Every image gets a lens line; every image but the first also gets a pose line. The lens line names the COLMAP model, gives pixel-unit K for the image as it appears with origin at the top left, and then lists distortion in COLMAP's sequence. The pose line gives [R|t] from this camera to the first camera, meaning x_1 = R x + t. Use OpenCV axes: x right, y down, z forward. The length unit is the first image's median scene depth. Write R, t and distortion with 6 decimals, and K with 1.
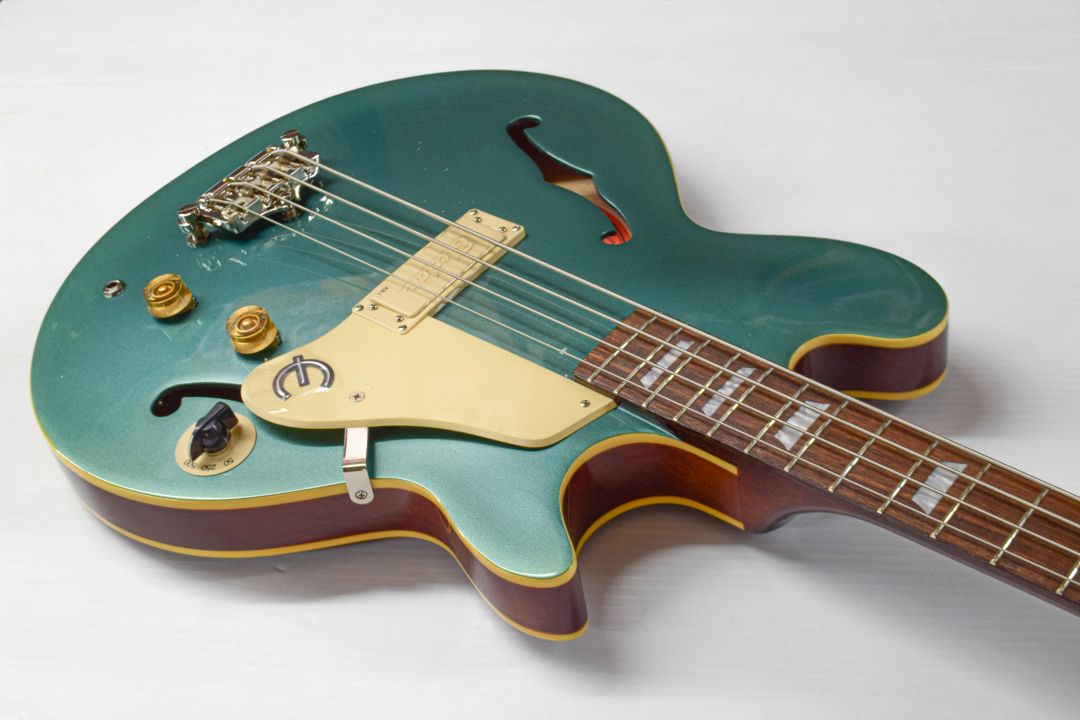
lens RADIAL K [[1610.3, 0, 540.0], [0, 1610.3, 360.0], [0, 0, 1]] dist [0.023271, -0.003397]
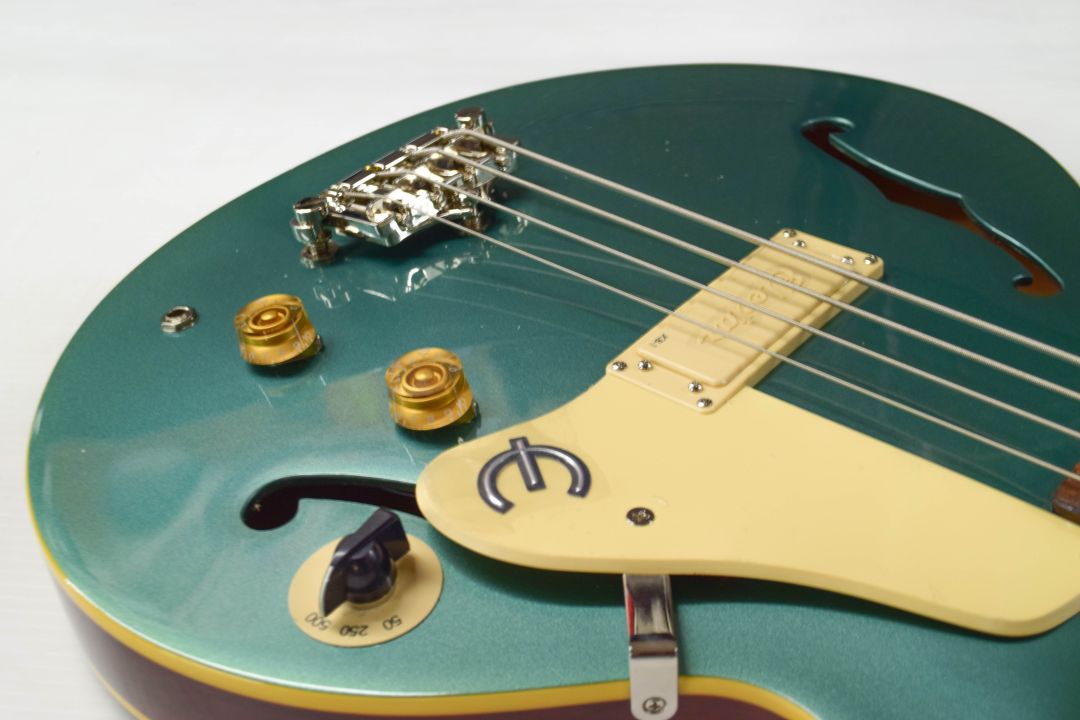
lens RADIAL K [[1539.7, 0, 540.0], [0, 1539.7, 360.0], [0, 0, 1]] dist [-0.025090, -0.020788]
pose [[0.996961, 0.073804, 0.024930, -0.154419], [-0.070332, 0.990362, -0.119314, 0.032809], [-0.033496, 0.117198, 0.992544, 0.460619]]
